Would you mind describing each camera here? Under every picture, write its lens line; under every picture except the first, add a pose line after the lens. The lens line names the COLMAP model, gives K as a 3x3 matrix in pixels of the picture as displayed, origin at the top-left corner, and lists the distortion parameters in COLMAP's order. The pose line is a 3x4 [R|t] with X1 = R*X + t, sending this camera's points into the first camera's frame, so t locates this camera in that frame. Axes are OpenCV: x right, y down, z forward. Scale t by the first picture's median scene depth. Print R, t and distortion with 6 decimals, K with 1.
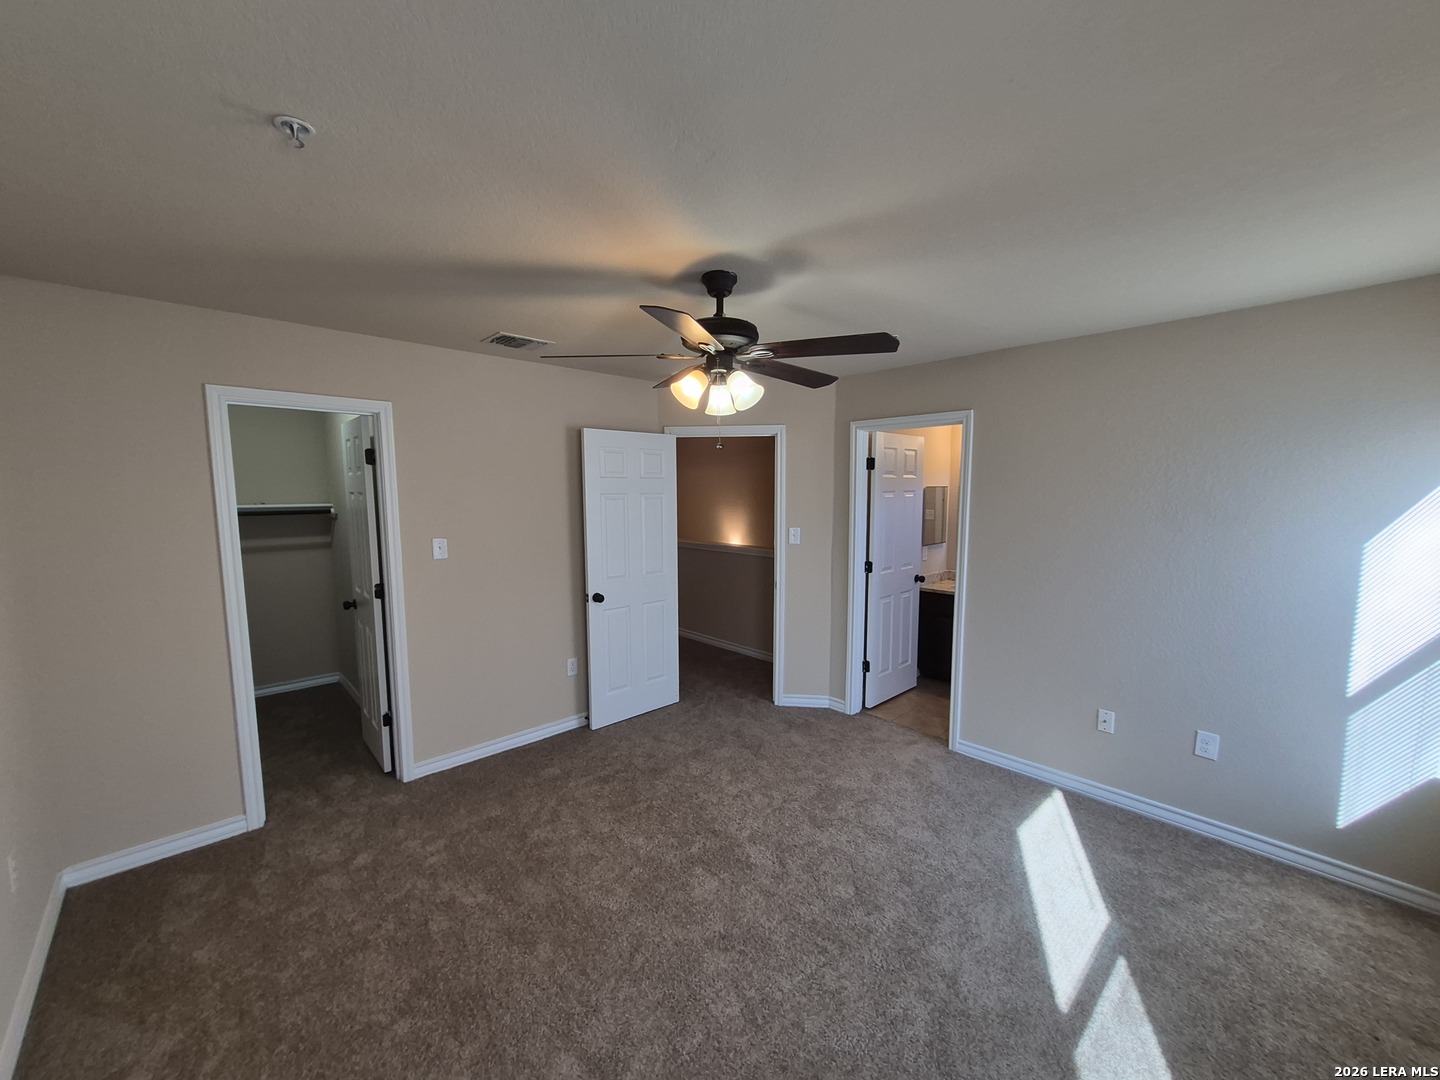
lens RADIAL K [[568.7, 0, 717.3], [0, 568.7, 548.9], [0, 0, 1]] dist [0.009205, 0.000129]
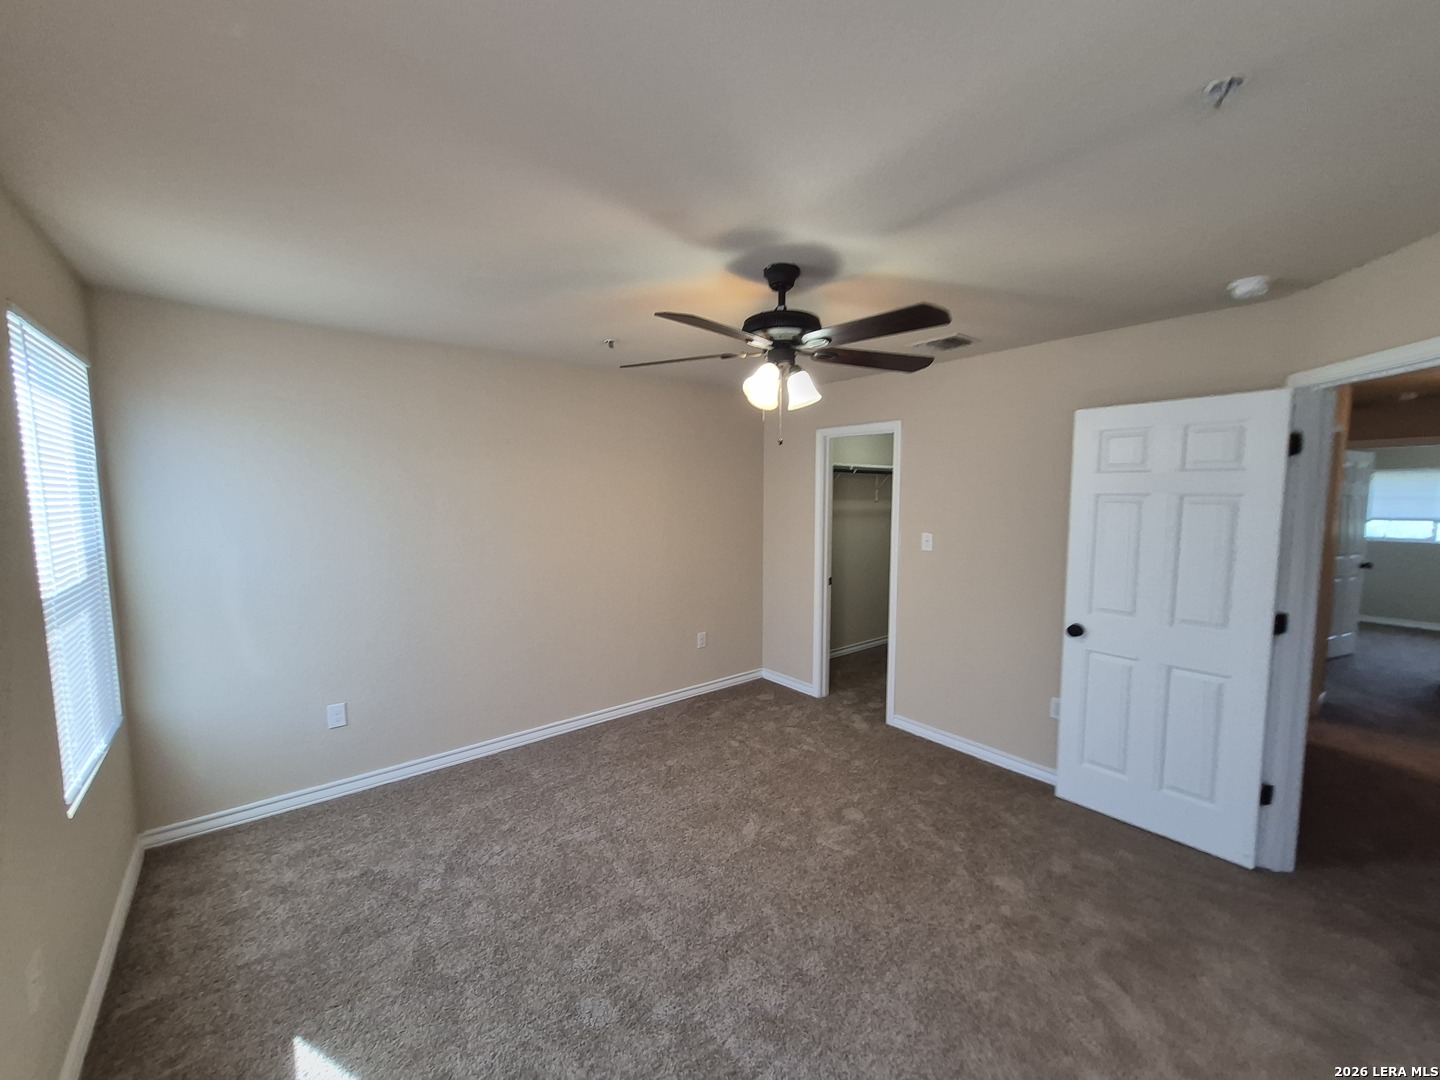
lens RADIAL K [[535.4, 0, 682.4], [0, 535.4, 541.3], [0, 0, 1]] dist [-0.025195, 0.000025]
pose [[-0.095456, 0.090030, -0.991354, 0.829724], [-0.105283, 0.989402, 0.099991, -0.076297], [0.989850, 0.113918, -0.084966, 0.821654]]
